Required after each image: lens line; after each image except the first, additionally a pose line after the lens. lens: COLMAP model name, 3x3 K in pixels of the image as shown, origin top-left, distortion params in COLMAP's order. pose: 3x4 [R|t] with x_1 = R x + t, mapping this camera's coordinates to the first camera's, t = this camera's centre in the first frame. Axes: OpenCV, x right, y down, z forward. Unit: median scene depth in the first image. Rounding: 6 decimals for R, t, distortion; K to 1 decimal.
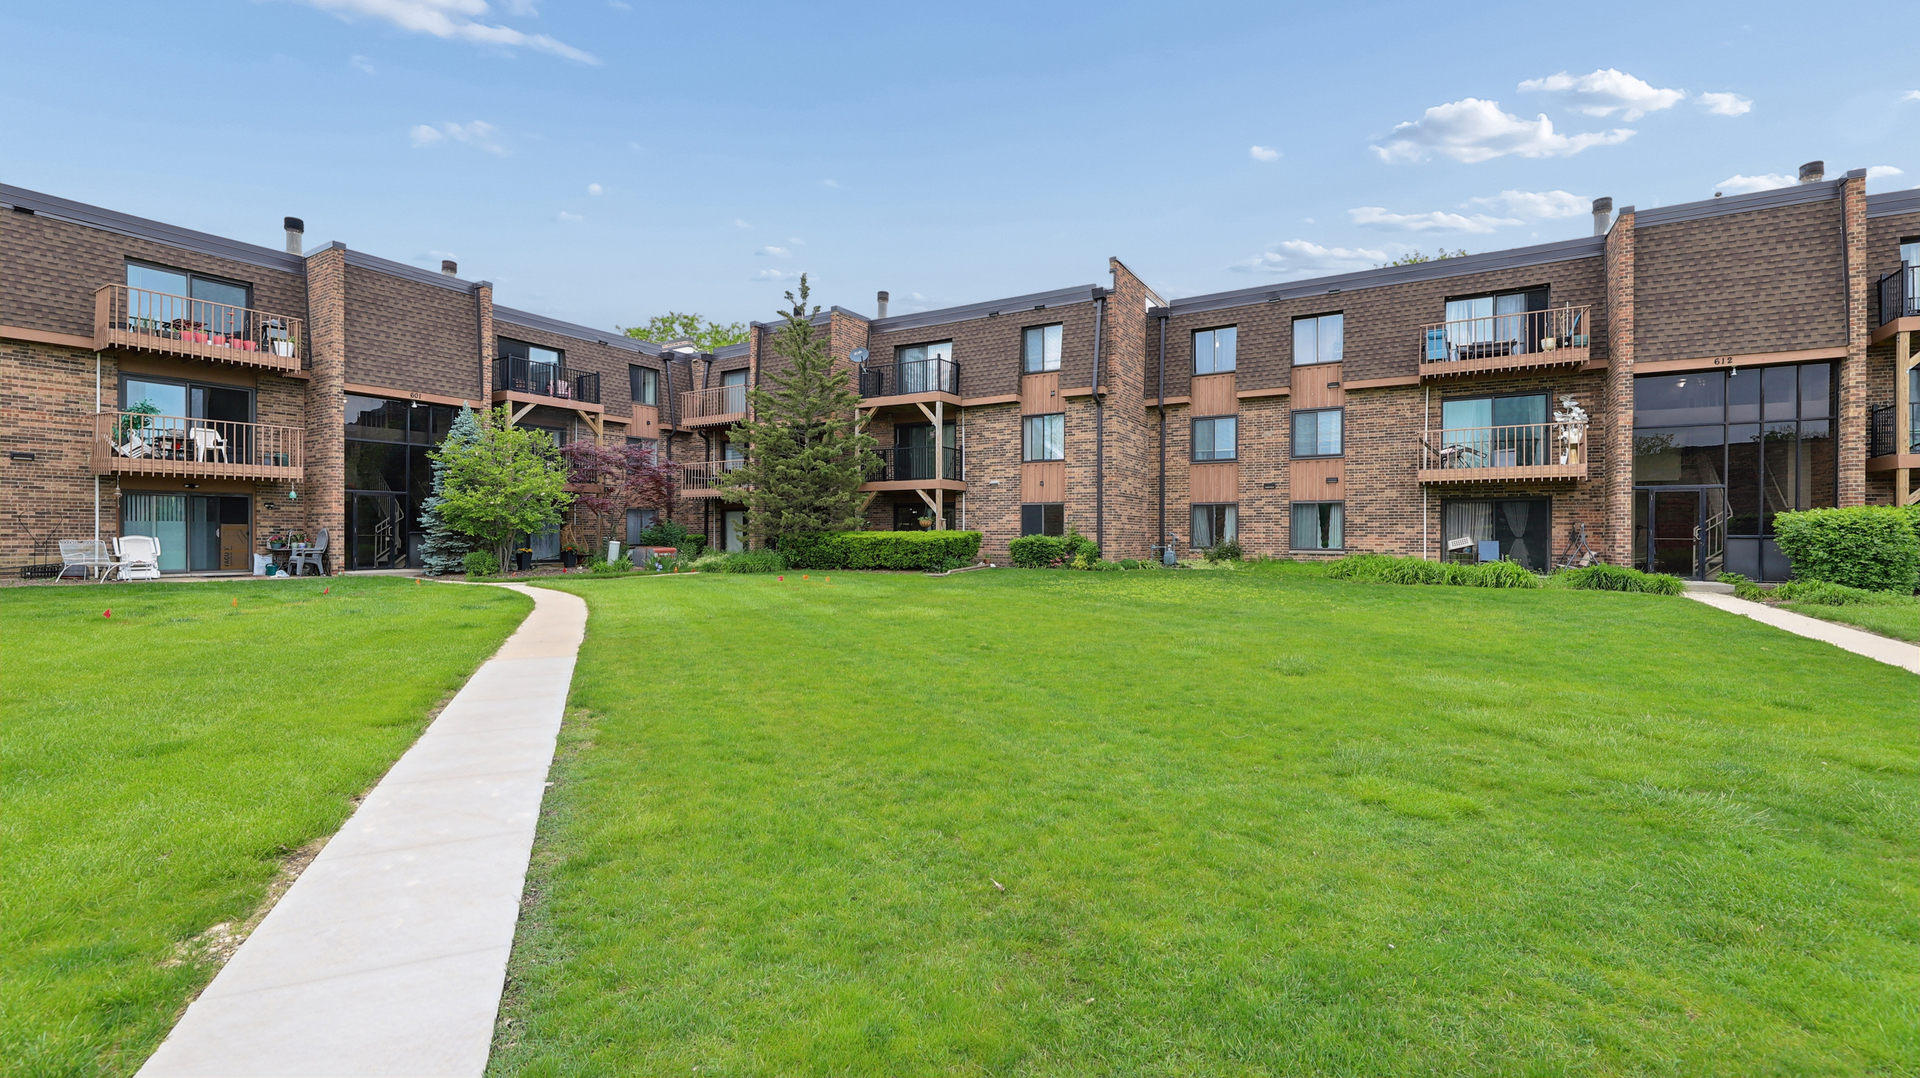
lens RADIAL K [[772.9, 0, 965.0], [0, 772.9, 542.9], [0, 0, 1]] dist [-0.000662, -0.000082]
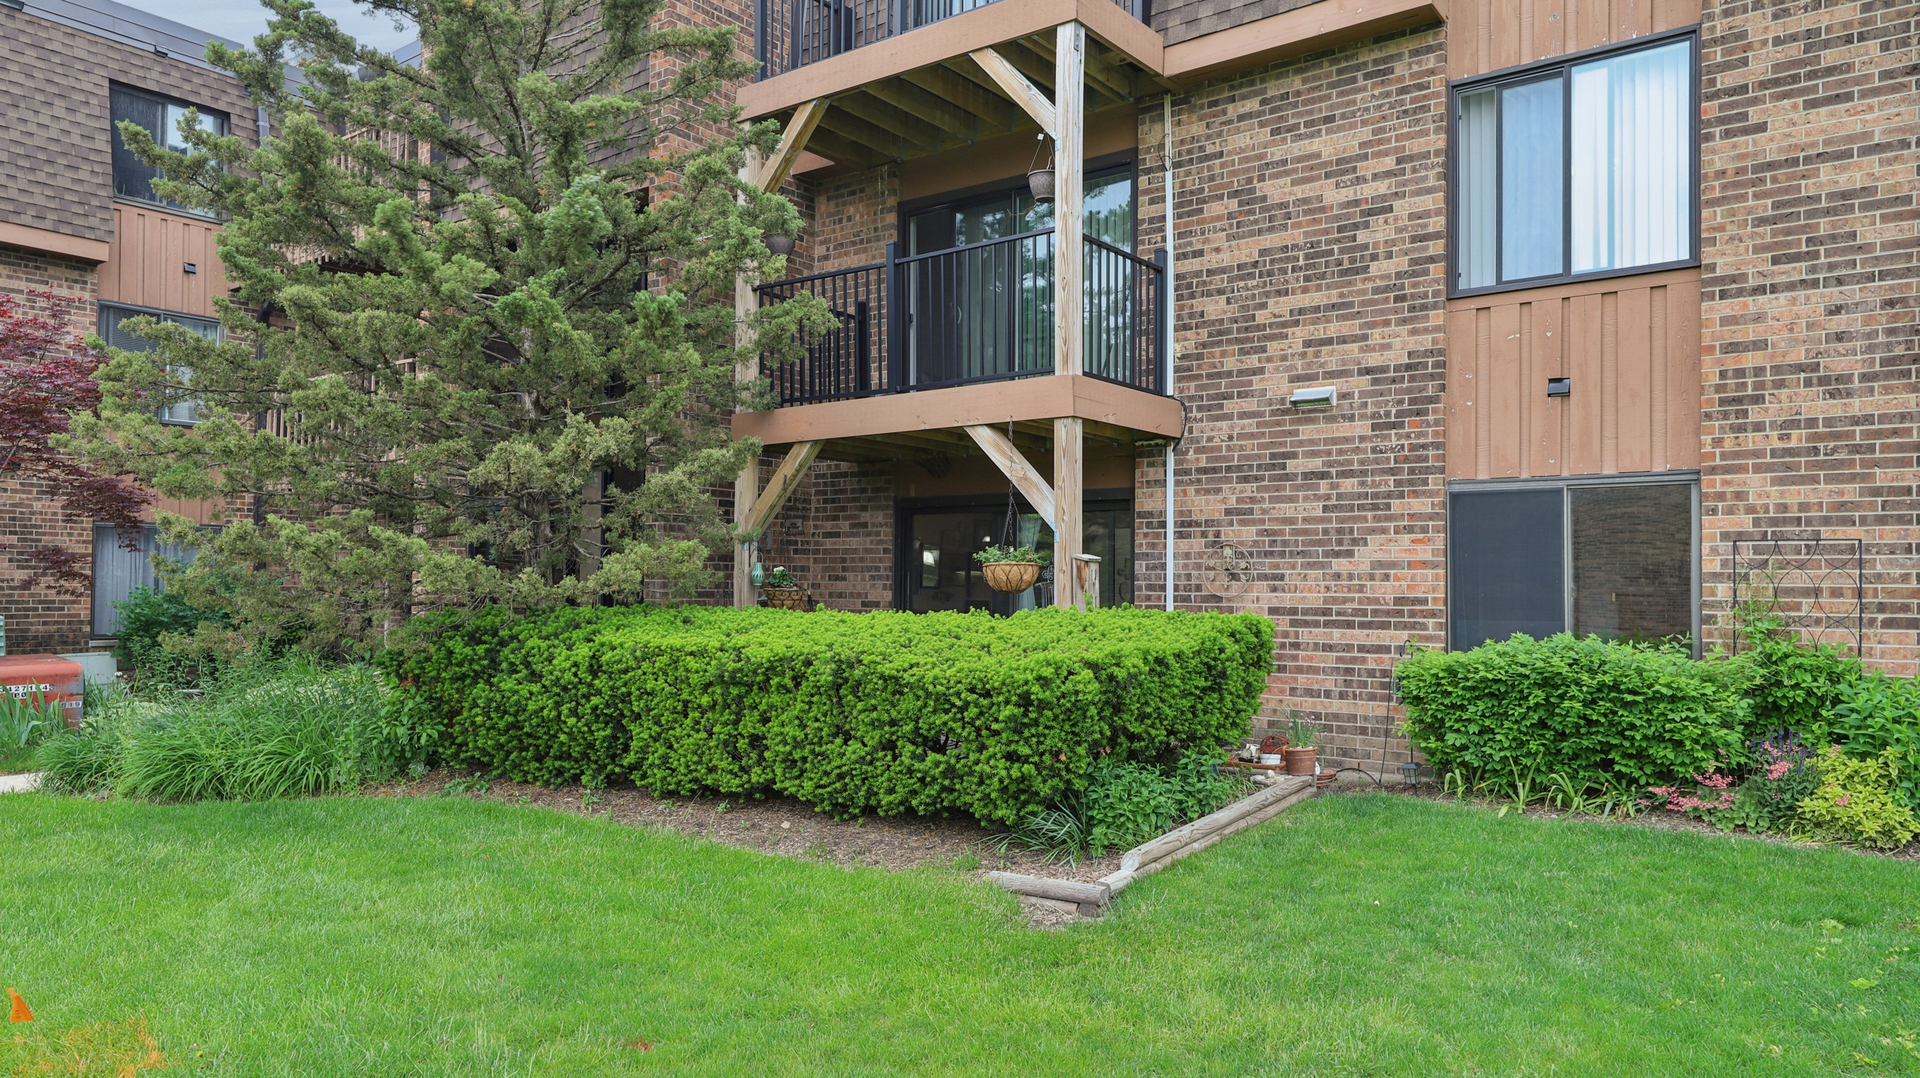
lens RADIAL K [[1348.0, 0, 949.1], [0, 1348.0, 545.2], [0, 0, 1]] dist [-0.006529, -0.001242]
pose [[0.993127, 0.001436, -0.117031, -0.022062], [-0.006247, 0.999150, -0.040746, -0.017802], [0.116873, 0.041197, 0.992292, 0.609026]]
